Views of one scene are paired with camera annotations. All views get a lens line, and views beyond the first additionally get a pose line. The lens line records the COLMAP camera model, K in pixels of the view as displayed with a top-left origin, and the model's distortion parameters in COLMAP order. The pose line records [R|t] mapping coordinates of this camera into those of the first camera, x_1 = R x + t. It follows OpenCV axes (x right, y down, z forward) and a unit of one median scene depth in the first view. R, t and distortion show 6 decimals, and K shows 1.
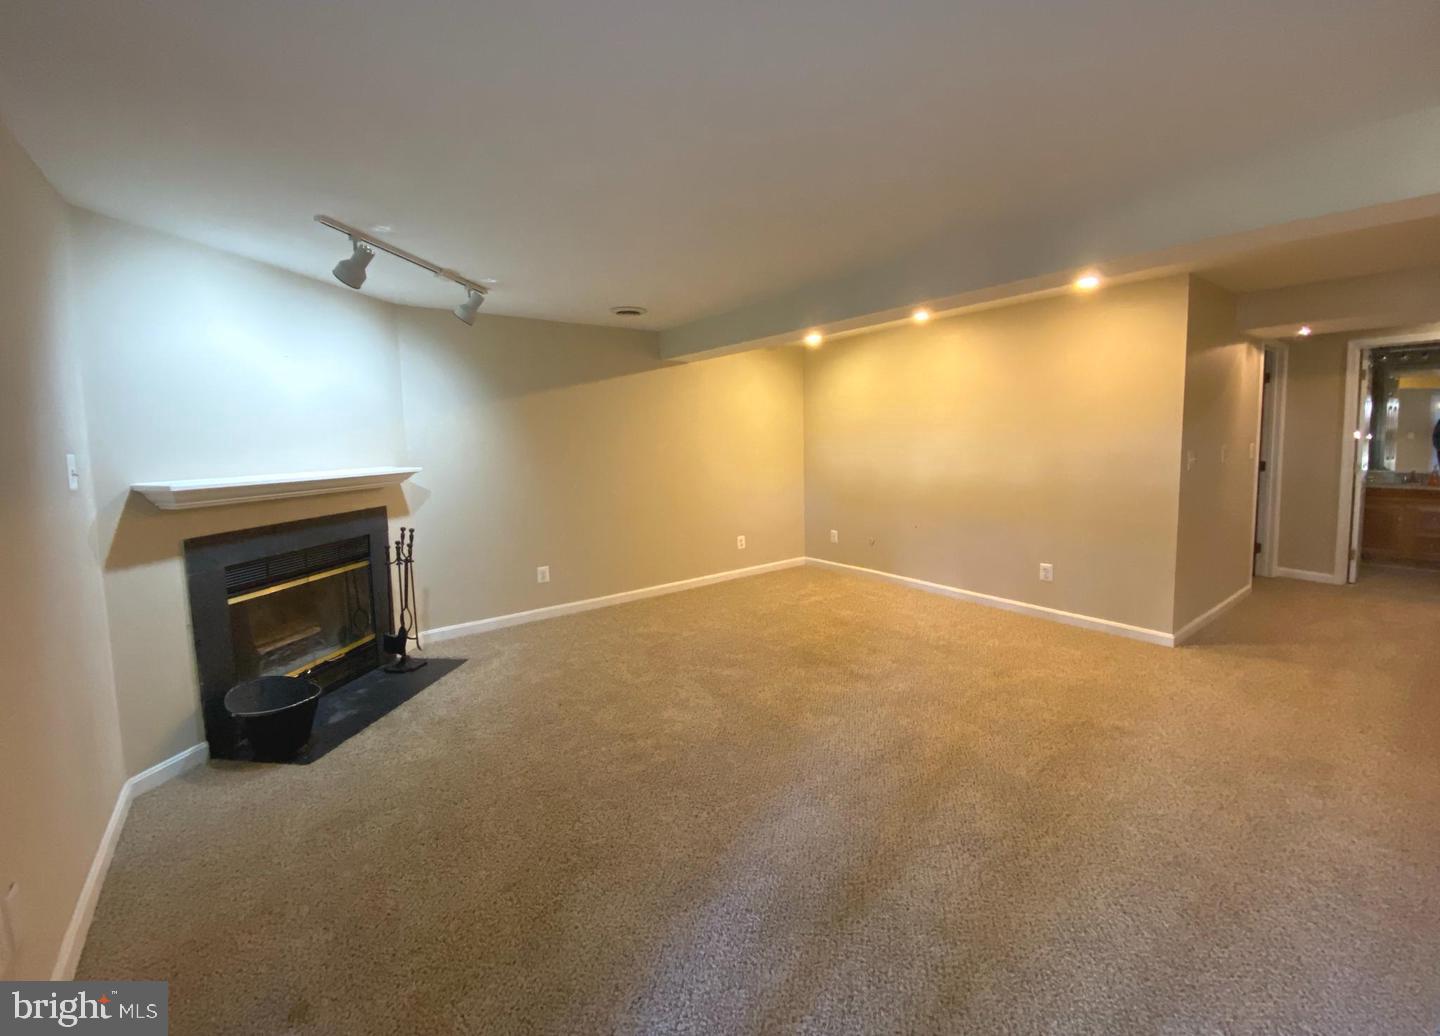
lens RADIAL K [[604.7, 0, 722.9], [0, 604.7, 490.1], [0, 0, 1]] dist [0.000051, 0.000007]
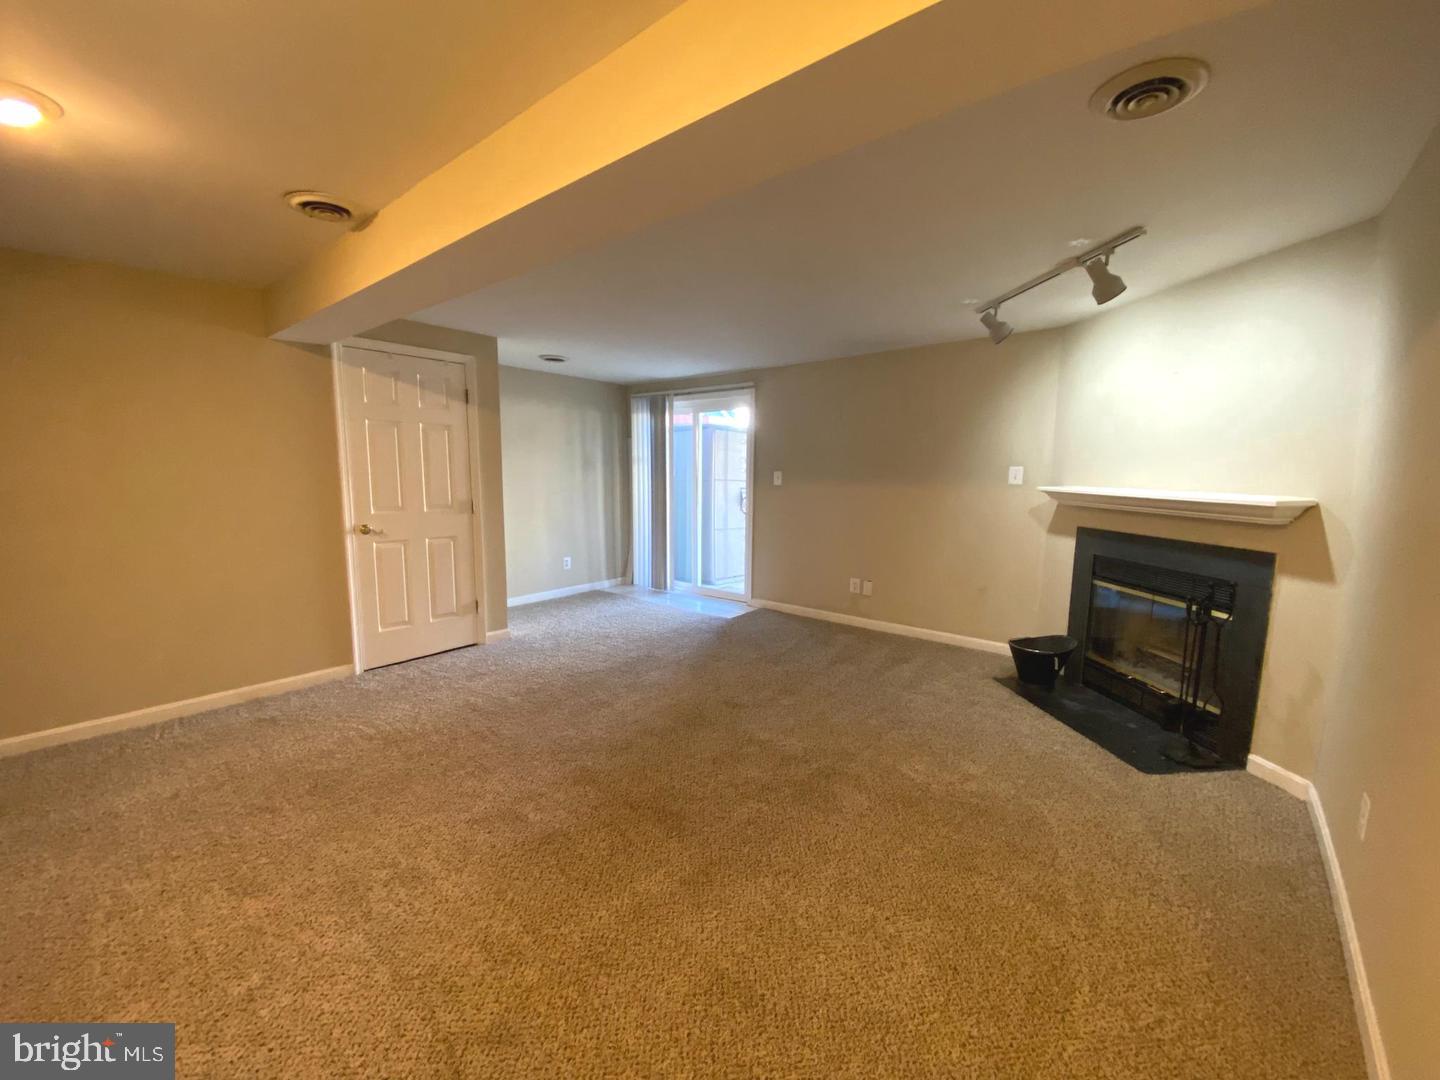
lens RADIAL K [[577.4, 0, 720.3], [0, 577.4, 543.7], [0, 0, 1]] dist [0.025388, -0.021839]
pose [[-0.971707, 0.050653, -0.230693, 0.234207], [0.000031, 0.976760, 0.214334, -0.147641], [0.236188, 0.208263, -0.949127, 1.740851]]
